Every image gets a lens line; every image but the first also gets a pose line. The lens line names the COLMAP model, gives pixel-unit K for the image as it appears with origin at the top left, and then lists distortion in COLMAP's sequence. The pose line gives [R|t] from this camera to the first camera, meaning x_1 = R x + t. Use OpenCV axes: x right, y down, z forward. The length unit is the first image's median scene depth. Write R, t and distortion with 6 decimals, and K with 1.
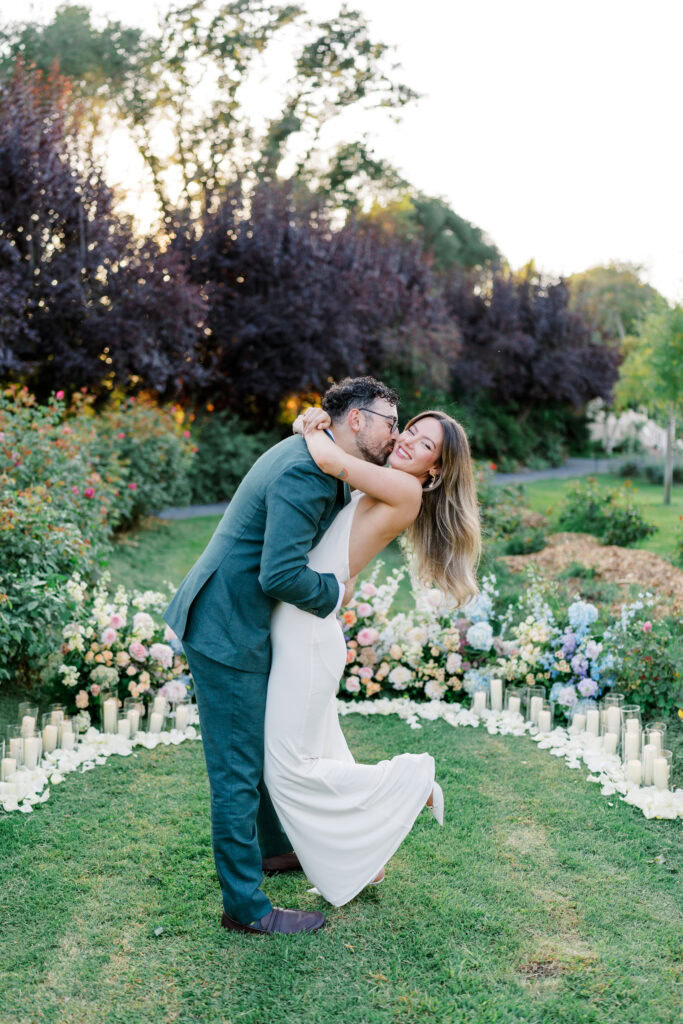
lens RADIAL K [[1029.3, 0, 331.9], [0, 1029.3, 417.0], [0, 0, 1]] dist [0.023770, -0.012377]
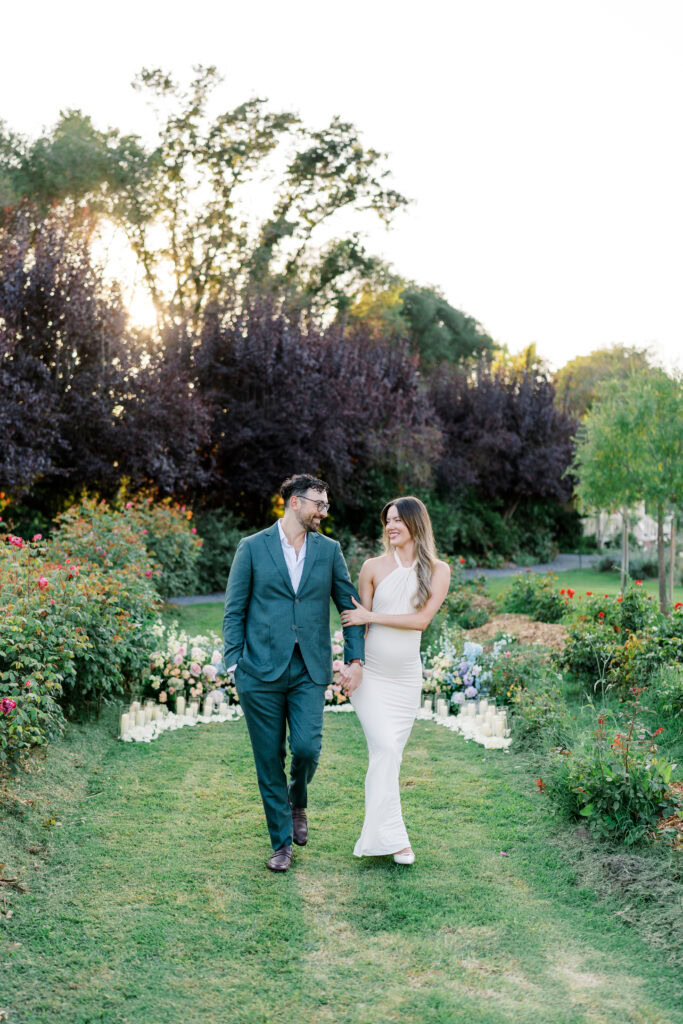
lens RADIAL K [[1266.2, 0, 311.1], [0, 1266.2, 375.4], [0, 0, 1]] dist [-0.077526, -0.000892]
pose [[0.999927, 0.005479, -0.010814, 0.008444], [-0.006536, 0.994941, -0.100253, -0.024052], [0.010210, 0.100316, 0.994903, -0.689528]]
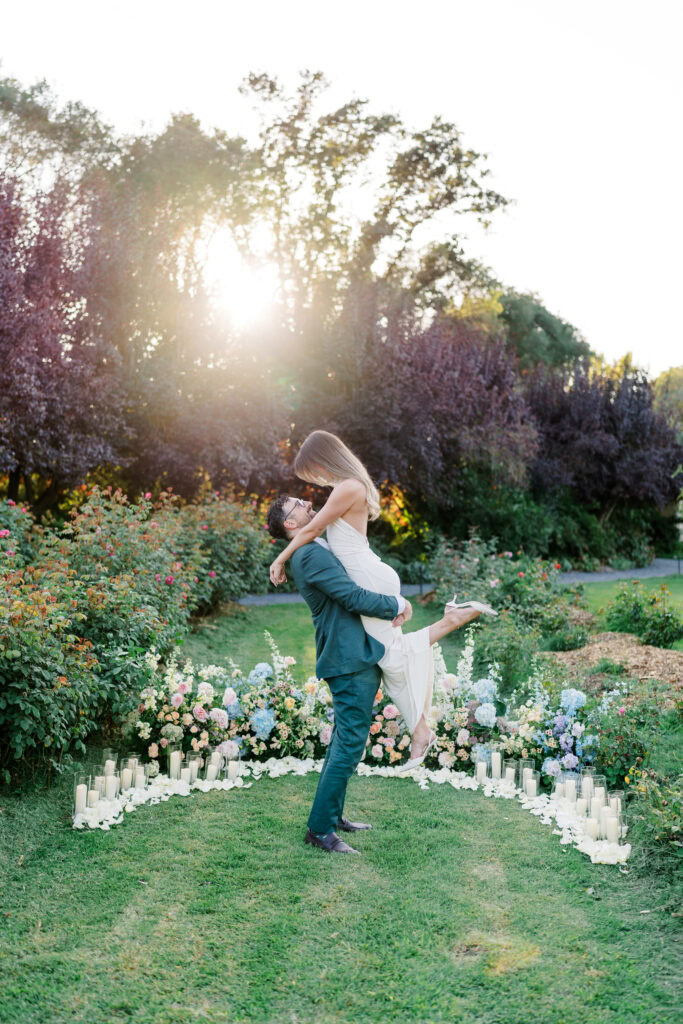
lens RADIAL K [[1071.7, 0, 340.5], [0, 1071.7, 410.2], [0, 0, 1]] dist [0.000952, -0.002505]
pose [[0.995575, 0.019873, -0.091840, 0.059528], [-0.027660, 0.996056, -0.084303, -0.019442], [0.089802, 0.086470, 0.992199, -0.188385]]
